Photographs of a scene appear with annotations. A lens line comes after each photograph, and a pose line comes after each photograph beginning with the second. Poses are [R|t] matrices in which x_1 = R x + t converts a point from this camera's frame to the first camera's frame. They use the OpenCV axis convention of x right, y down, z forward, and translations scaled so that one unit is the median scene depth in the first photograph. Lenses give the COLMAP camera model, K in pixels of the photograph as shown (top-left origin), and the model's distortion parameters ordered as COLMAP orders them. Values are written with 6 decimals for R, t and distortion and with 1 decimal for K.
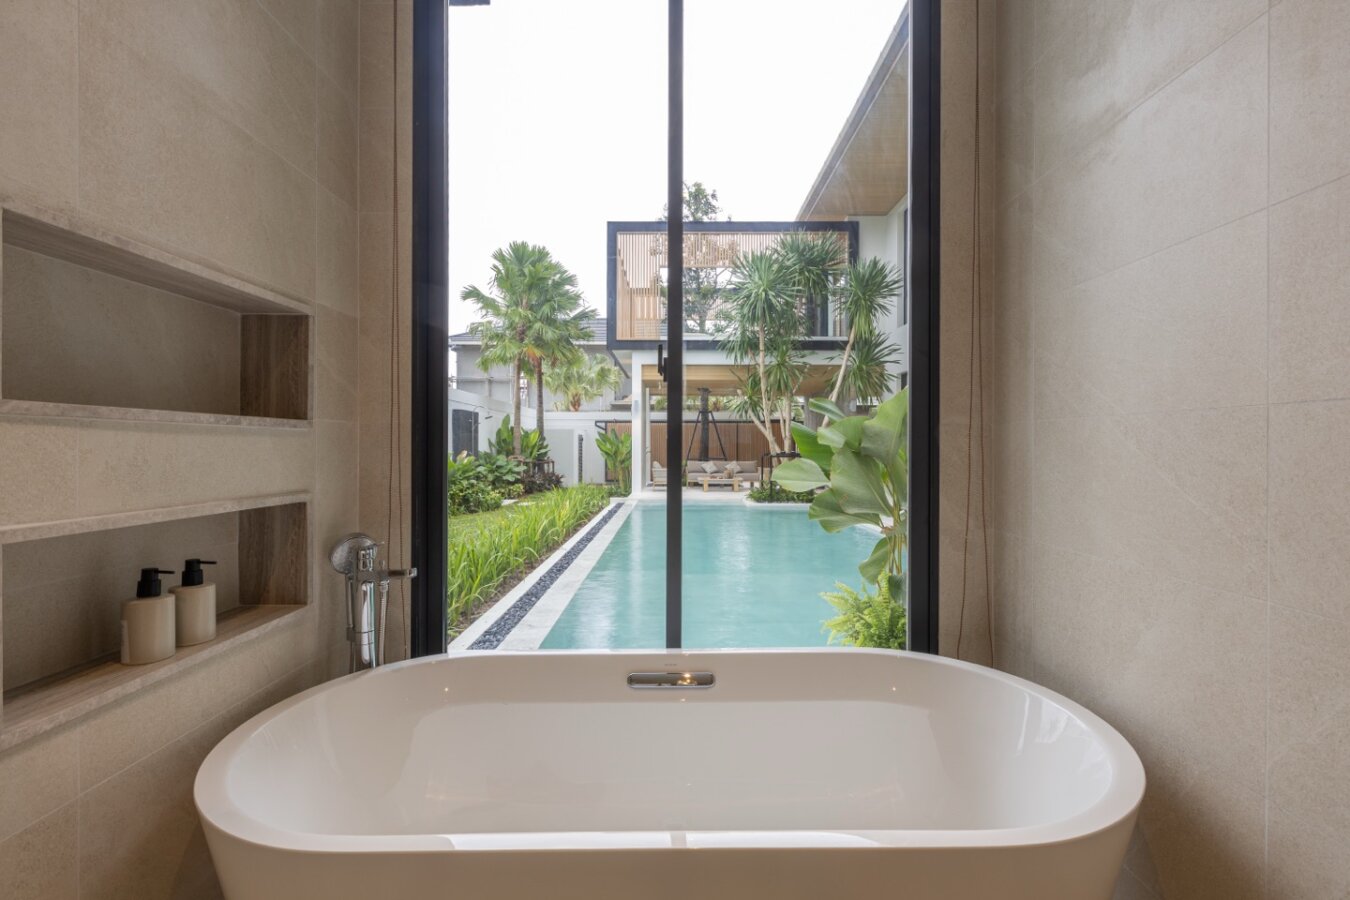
lens RADIAL K [[603.6, 0, 675.5], [0, 603.6, 444.0], [0, 0, 1]] dist [0.010060, 0.000250]
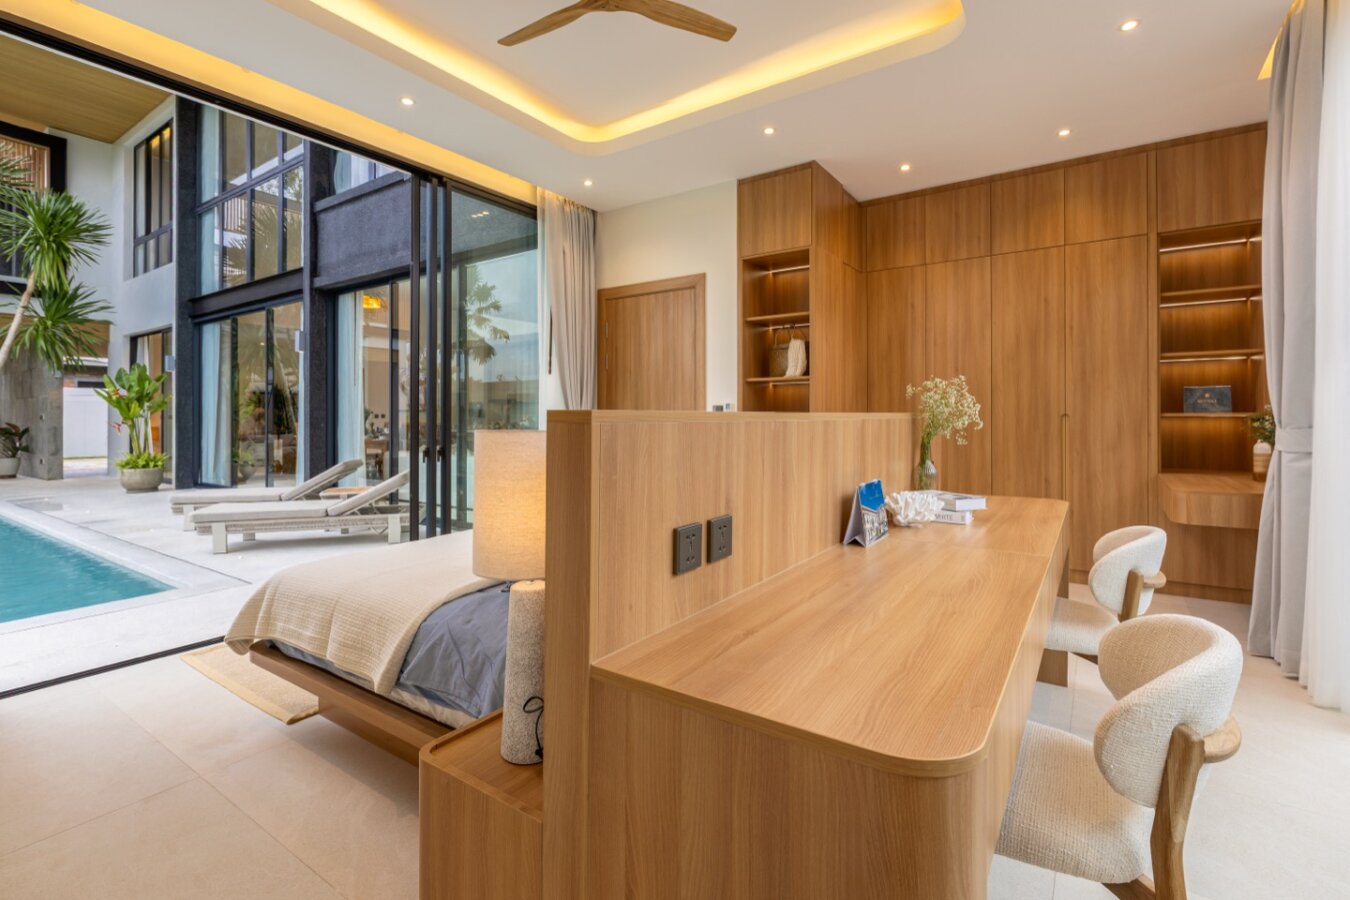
lens RADIAL K [[626.5, 0, 670.9], [0, 626.5, 418.5], [0, 0, 1]] dist [-0.000373, -0.000074]
pose [[0.570498, -0.000672, 0.821299, 0.078260], [-0.000432, 0.999999, 0.001119, -0.001105], [-0.821299, -0.000994, 0.570497, -0.124109]]
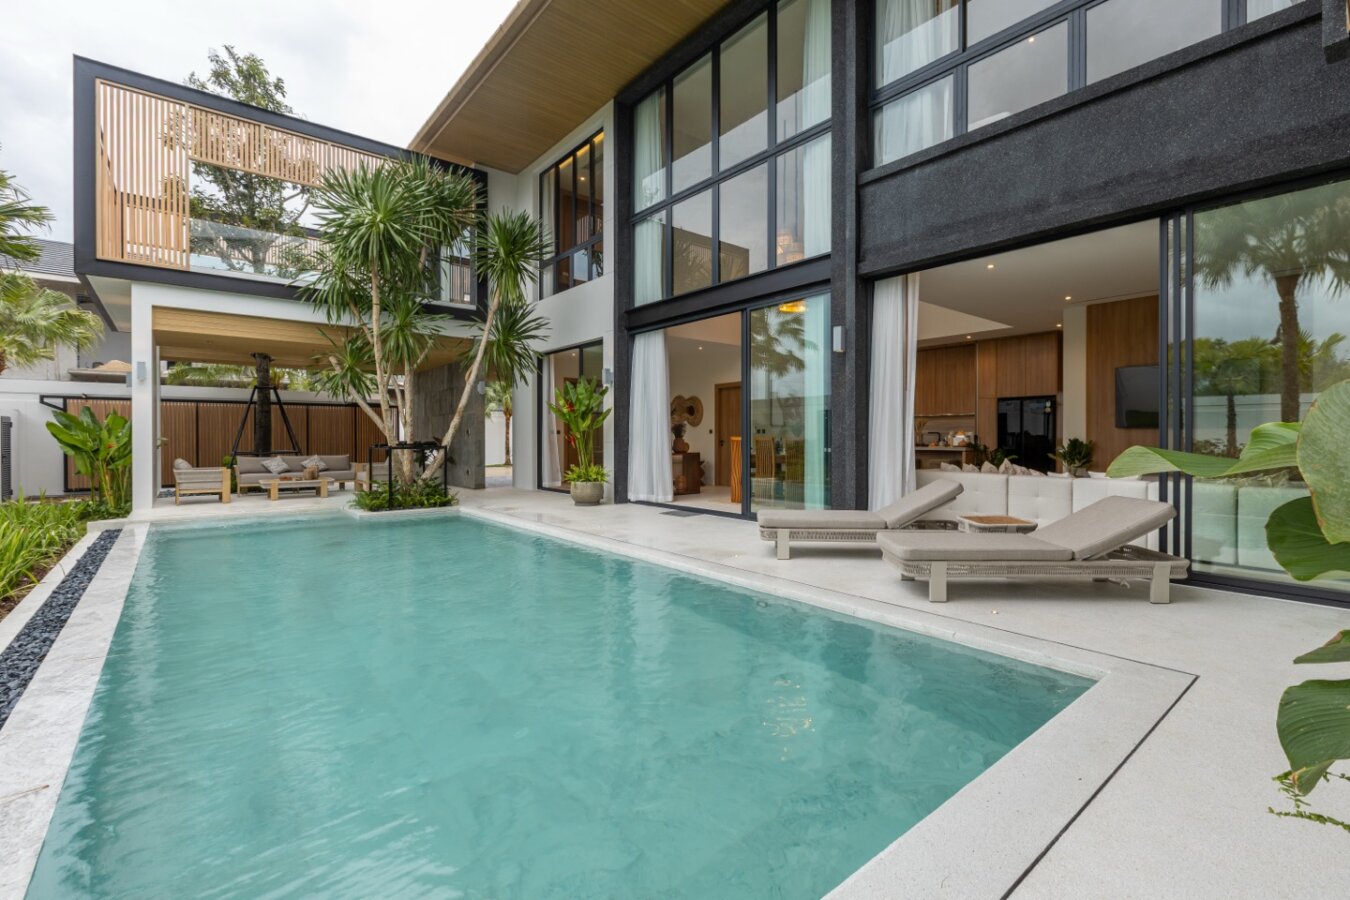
lens RADIAL K [[601.0, 0, 672.1], [0, 601.0, 440.6], [0, 0, 1]] dist [-0.000136, 0.000513]
pose [[0.774109, -0.005437, 0.633029, -0.033492], [-0.000436, 0.999958, 0.009122, 0.003458], [-0.633052, -0.007338, 0.774074, 0.169999]]
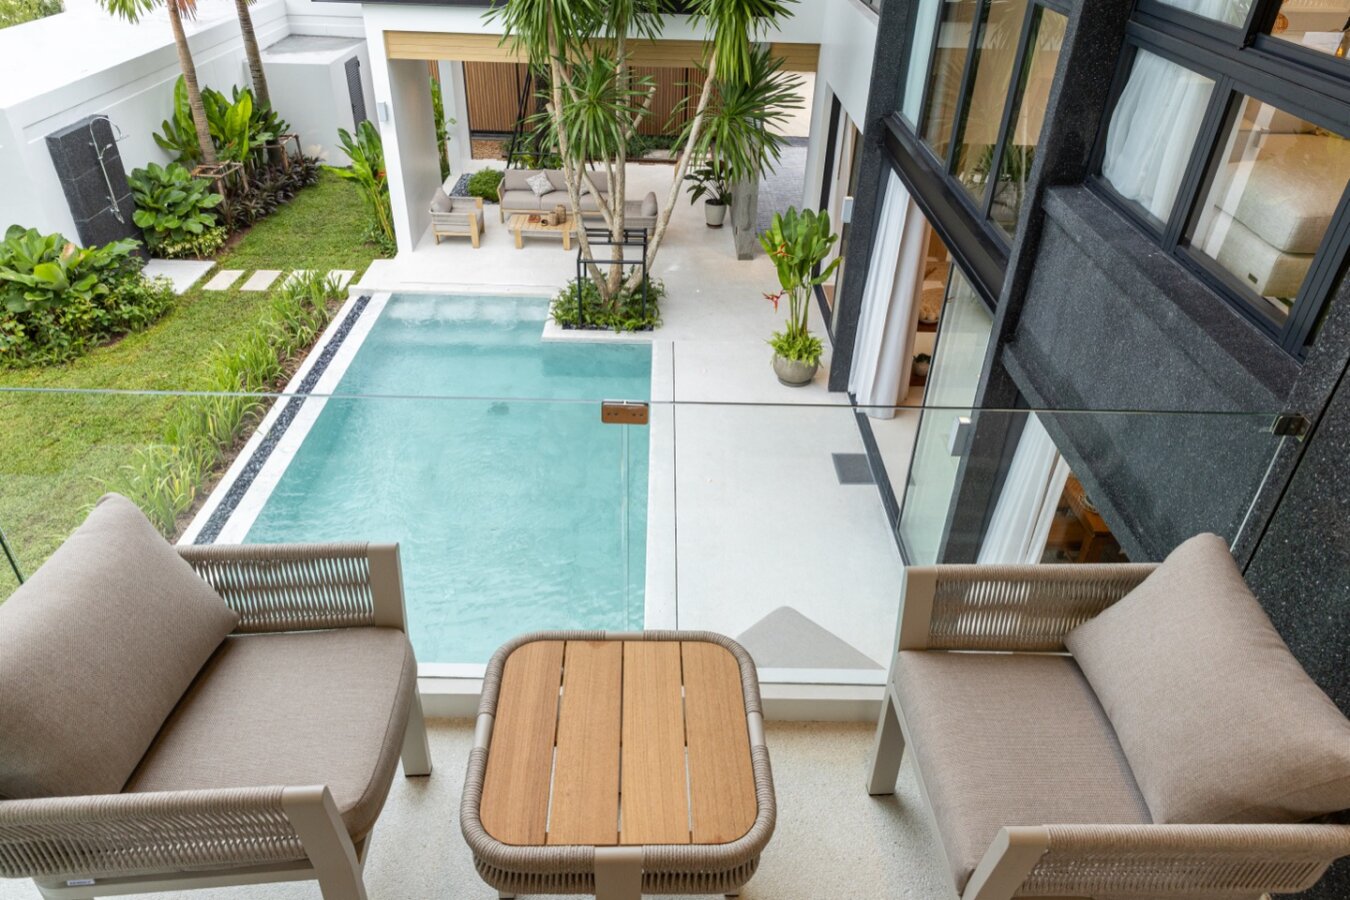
lens RADIAL K [[918.8, 0, 675.0], [0, 918.8, 450.0], [0, 0, 1]] dist [0.032150, -0.000472]
pose [[0.999762, 0.017178, 0.013457, 0.203068], [-0.021757, 0.832020, 0.554319, -0.283835], [-0.001674, -0.554480, 0.832196, 0.081589]]
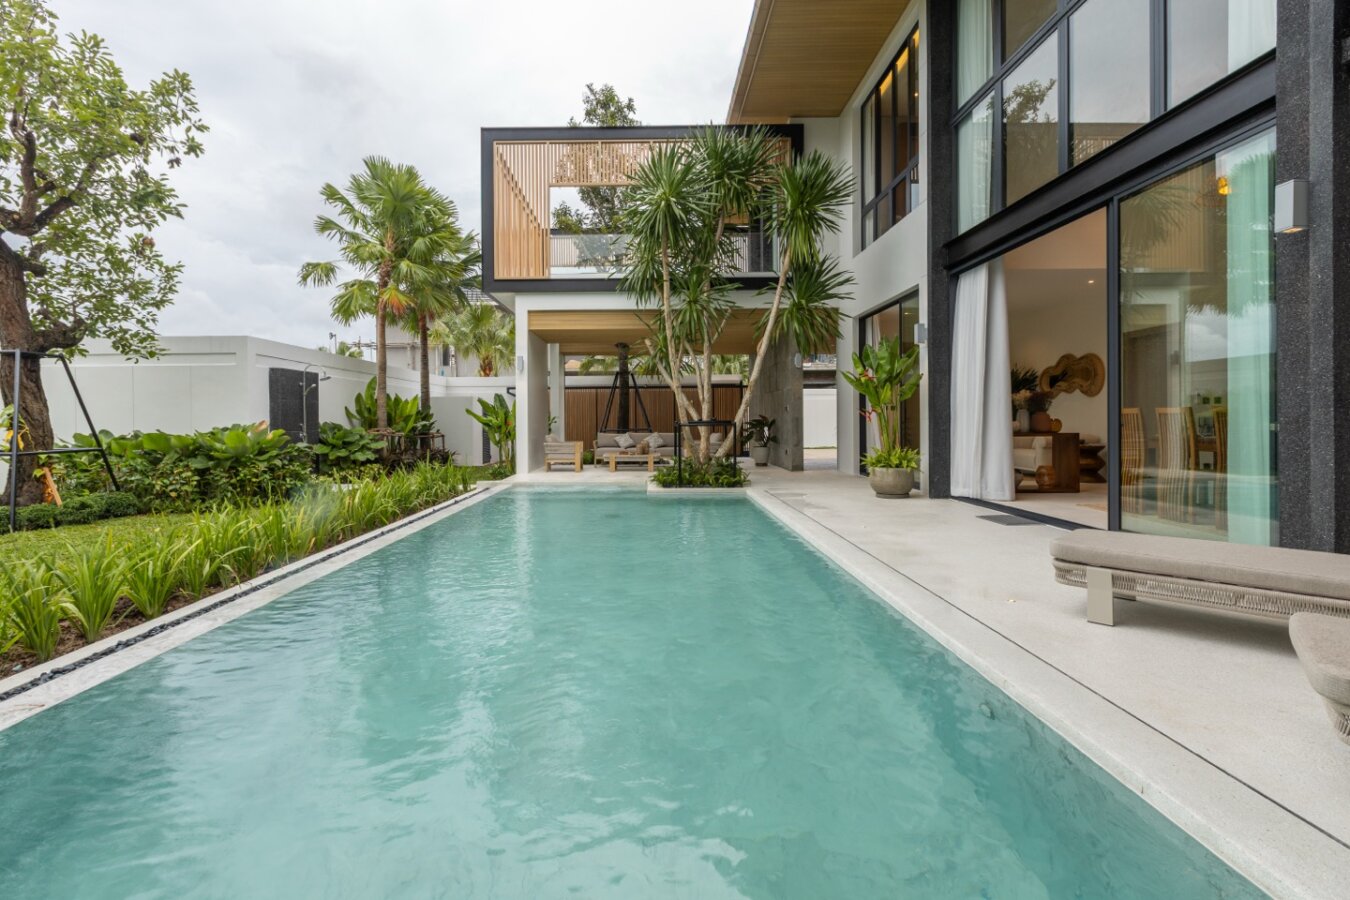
lens RADIAL K [[608.9, 0, 649.2], [0, 608.9, 420.6], [0, 0, 1]] dist [-0.000645, -0.000039]
pose [[0.999965, -0.008318, -0.000825, 0.099415], [0.008323, 0.999953, 0.005013, 0.008999], [0.000783, -0.005020, 0.999987, 0.207097]]
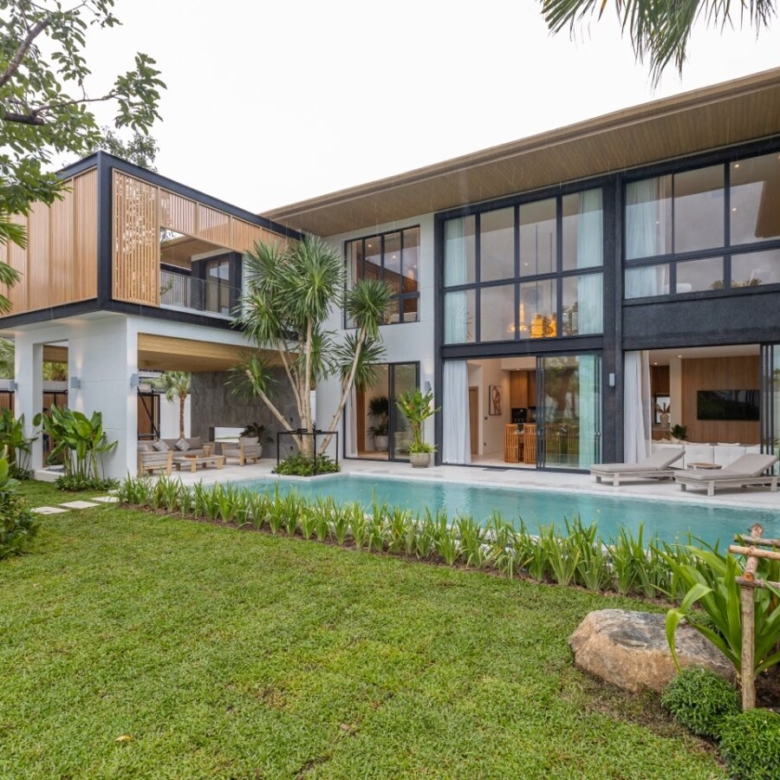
lens RADIAL K [[529.8, 0, 389.2], [0, 529.8, 405.9], [0, 0, 1]] dist [0.003553, 0.001745]
pose [[0.534846, 0.003215, 0.844944, -0.496737], [-0.001485, 0.999995, -0.002865, -0.024501], [-0.844948, 0.000278, 0.534848, 0.289109]]
